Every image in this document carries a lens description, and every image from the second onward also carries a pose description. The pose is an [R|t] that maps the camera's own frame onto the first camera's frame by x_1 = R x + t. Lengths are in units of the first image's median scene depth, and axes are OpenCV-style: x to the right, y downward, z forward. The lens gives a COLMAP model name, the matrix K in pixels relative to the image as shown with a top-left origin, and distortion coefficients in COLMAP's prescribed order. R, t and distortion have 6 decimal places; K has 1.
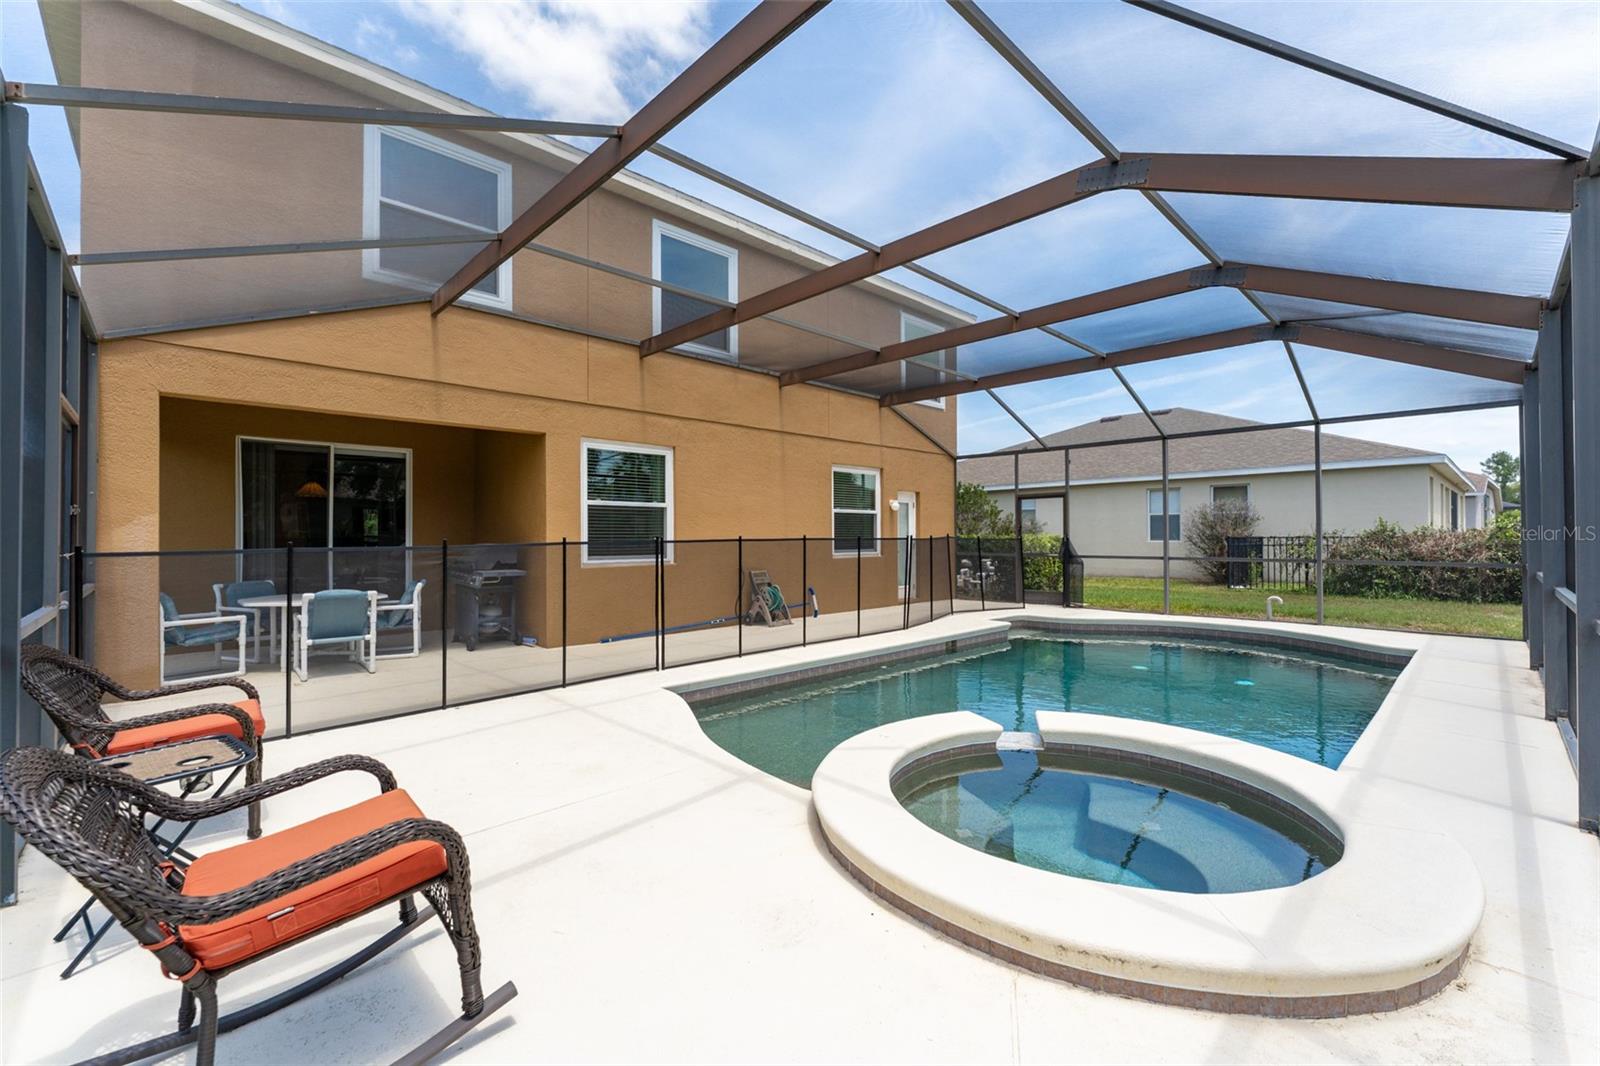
lens RADIAL K [[655.0, 0, 781.1], [0, 655.0, 526.0], [0, 0, 1]] dist [-0.000436, -0.000117]
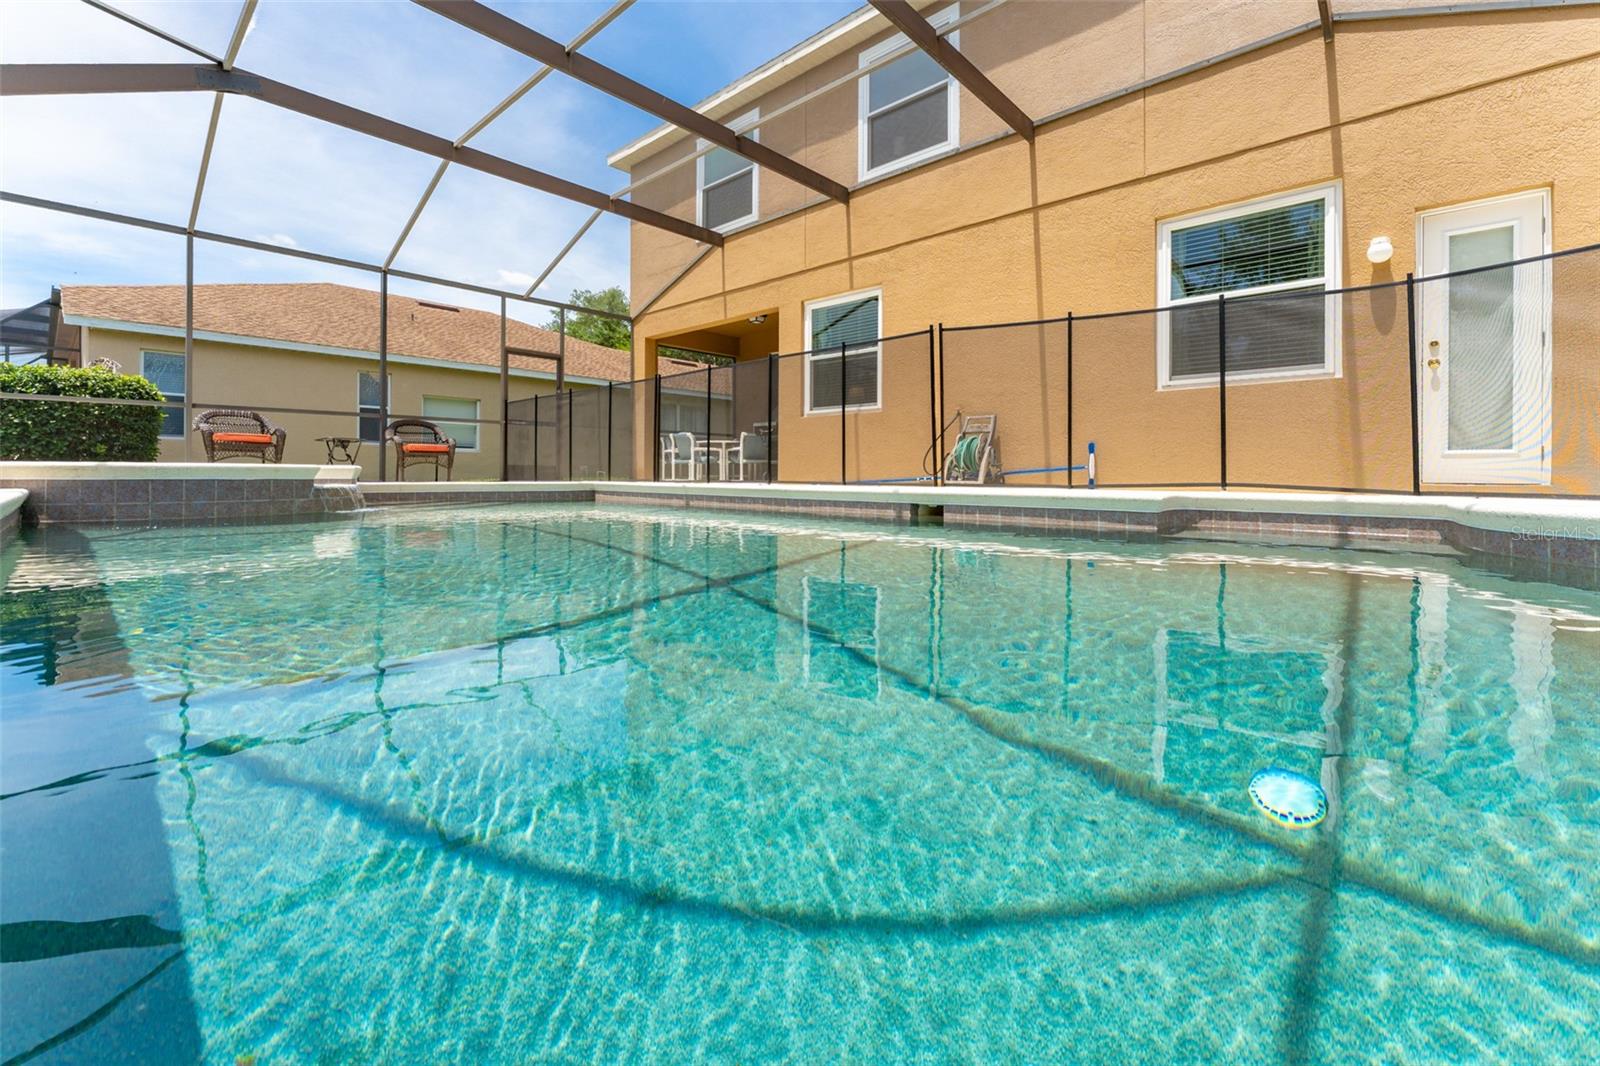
lens RADIAL K [[671.0, 0, 781.9], [0, 671.0, 461.4], [0, 0, 1]] dist [-0.000980, -0.000241]
pose [[0.074965, 0.005157, -0.997173, 0.604602], [0.027552, 0.999594, 0.007240, 0.093648], [0.996805, -0.028017, 0.074792, 0.620906]]
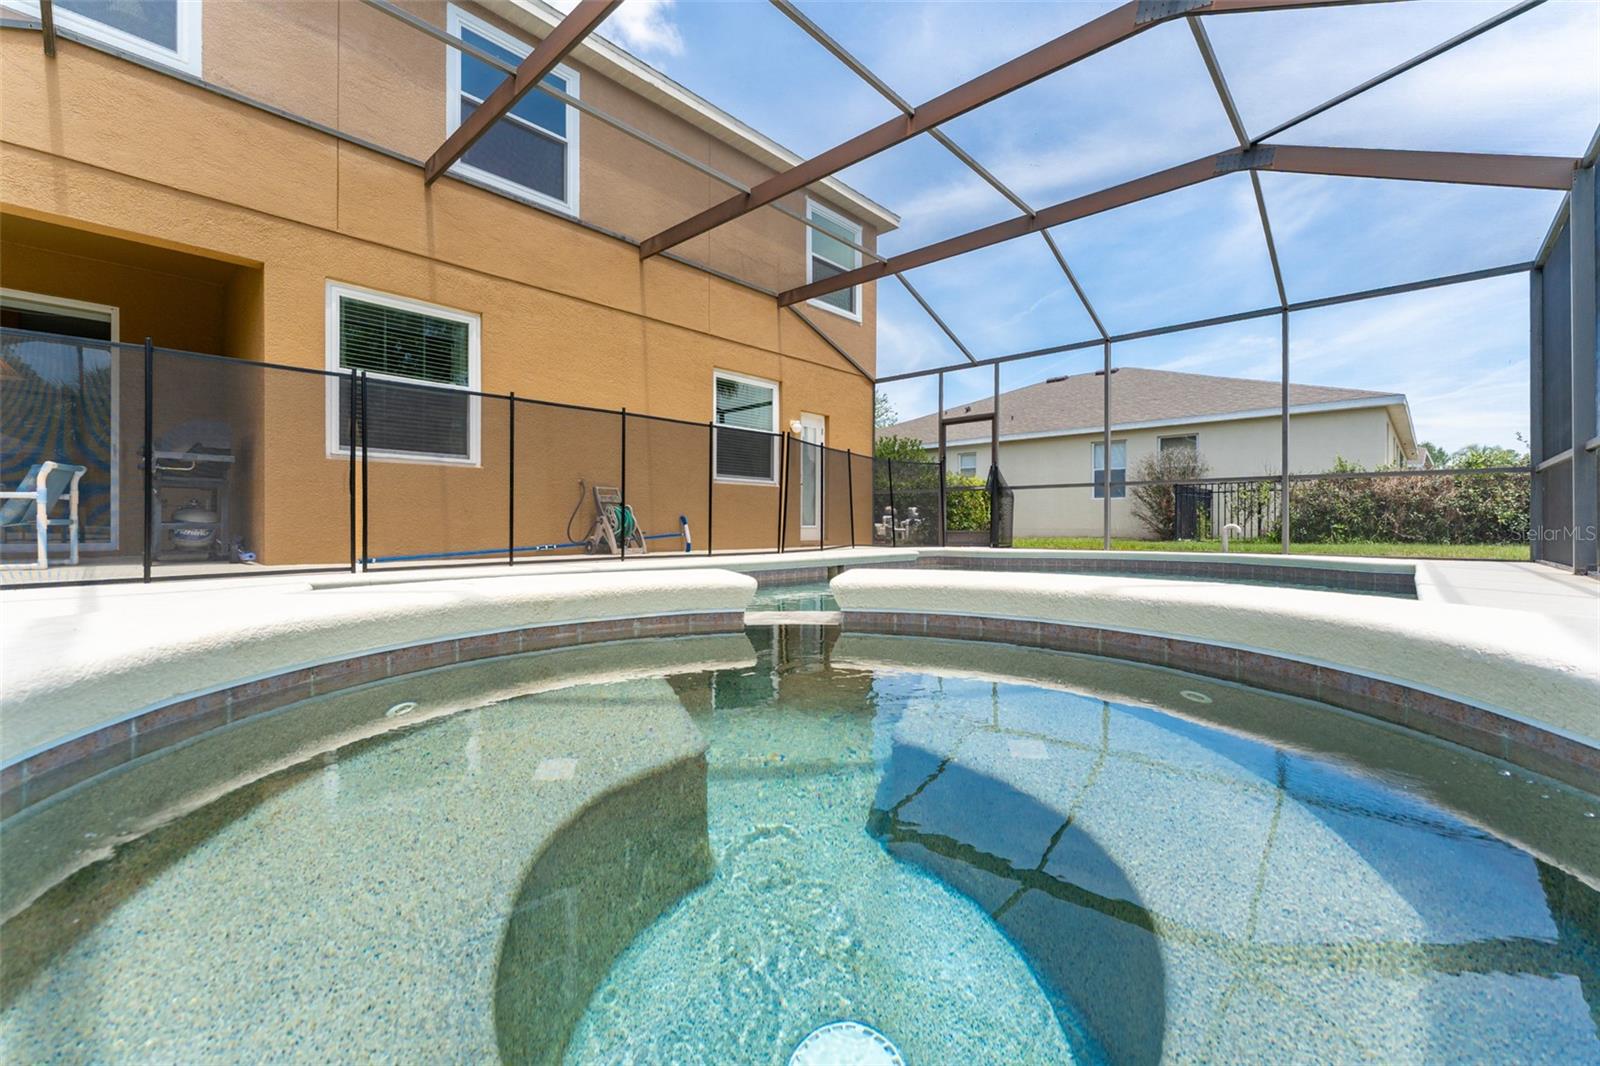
lens RADIAL K [[655.0, 0, 781.1], [0, 655.0, 526.0], [0, 0, 1]] dist [-0.000436, -0.000117]
pose [[0.998048, 0.007176, 0.062038, 0.109433], [-0.007995, 0.999884, 0.012970, 0.089333], [-0.061938, -0.013441, 0.997990, 0.172924]]
